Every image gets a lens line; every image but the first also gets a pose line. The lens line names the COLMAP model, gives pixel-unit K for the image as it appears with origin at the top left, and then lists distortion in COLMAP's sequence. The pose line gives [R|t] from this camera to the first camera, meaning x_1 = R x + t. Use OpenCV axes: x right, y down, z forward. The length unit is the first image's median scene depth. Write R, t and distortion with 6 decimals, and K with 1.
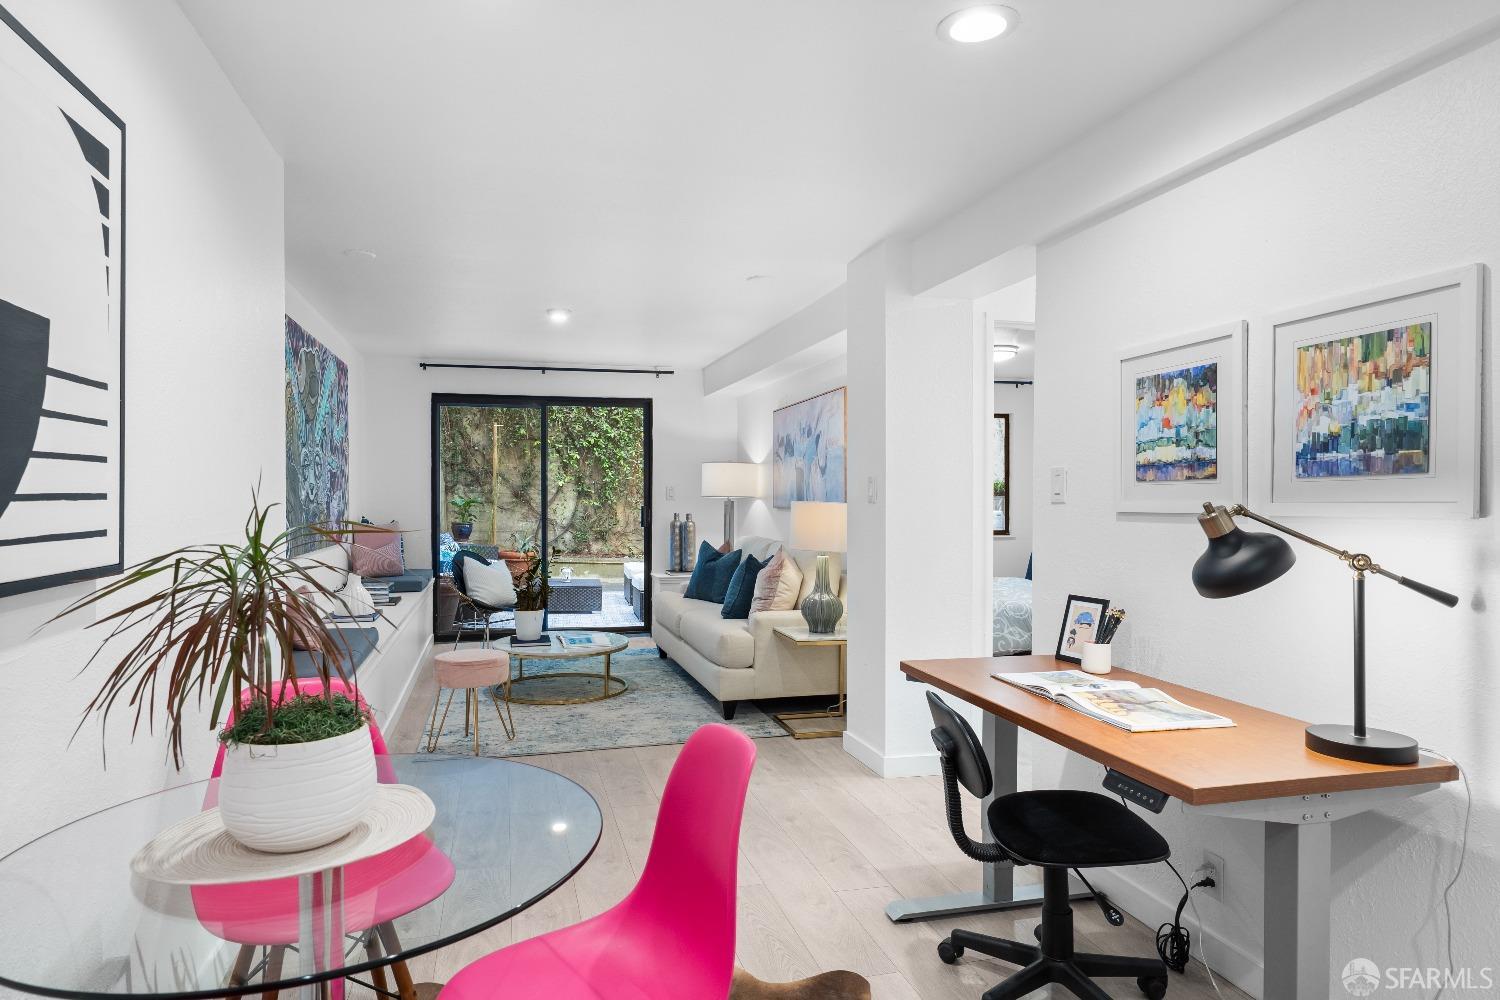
lens RADIAL K [[884.3, 0, 736.9], [0, 884.3, 511.4], [0, 0, 1]] dist [0.002383, -0.001953]
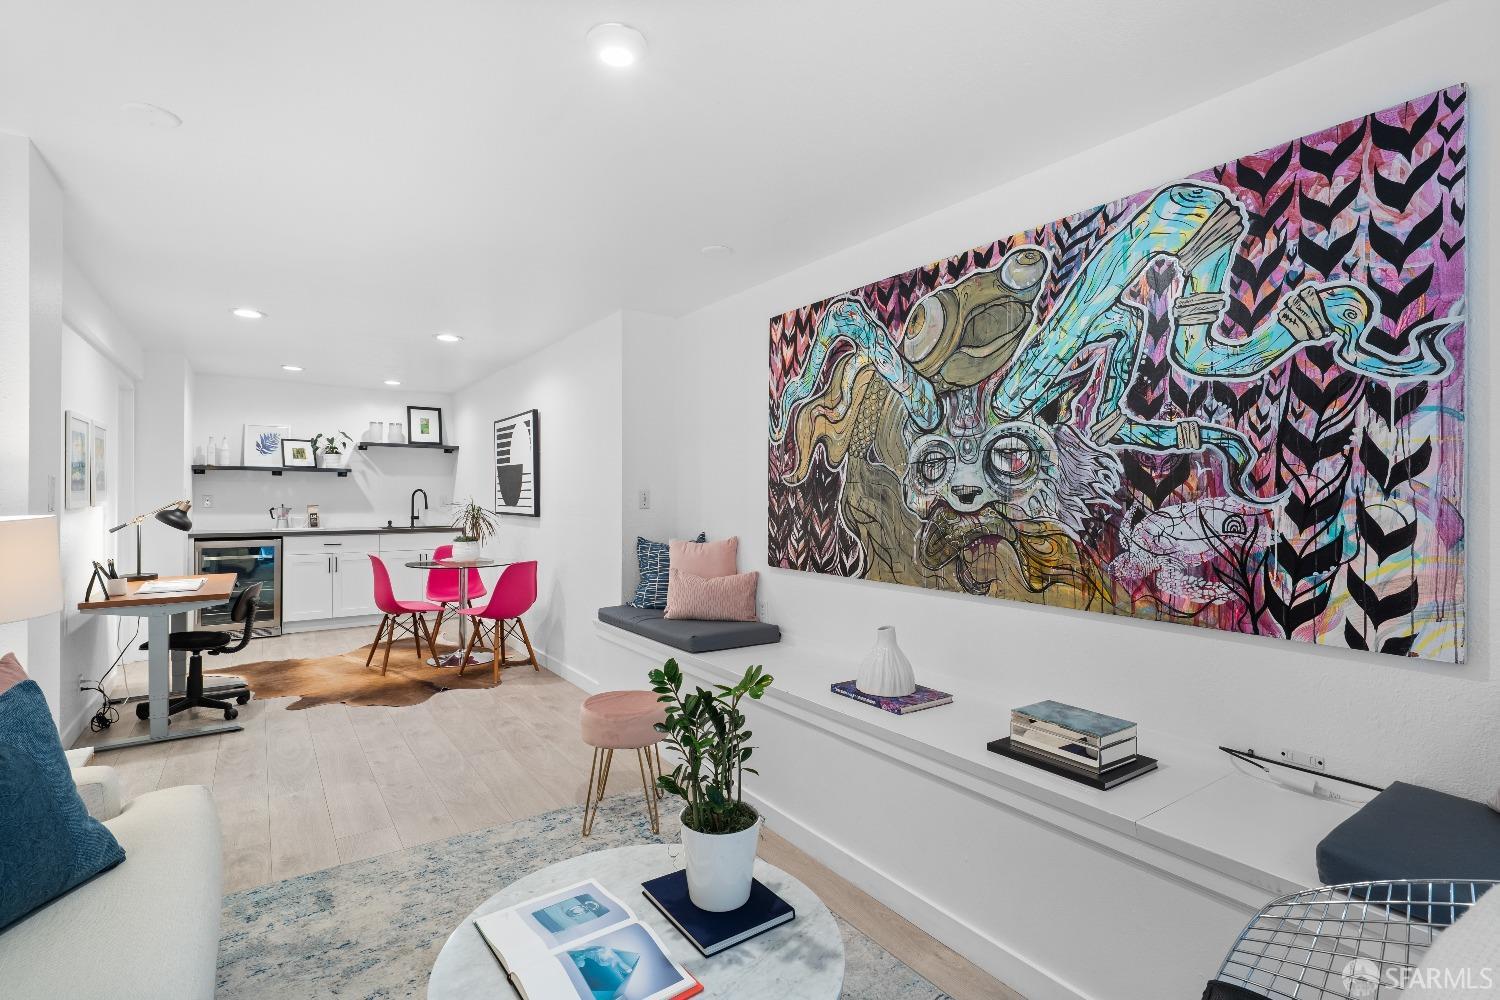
lens RADIAL K [[704.6, 0, 750.6], [0, 704.6, 496.2], [0, 0, 1]] dist [0.000398, 0.000936]
pose [[-0.938709, -0.003441, -0.344693, -0.130708], [-0.010537, 0.999769, 0.018716, -0.025867], [0.344550, 0.021201, -0.938529, 1.153689]]
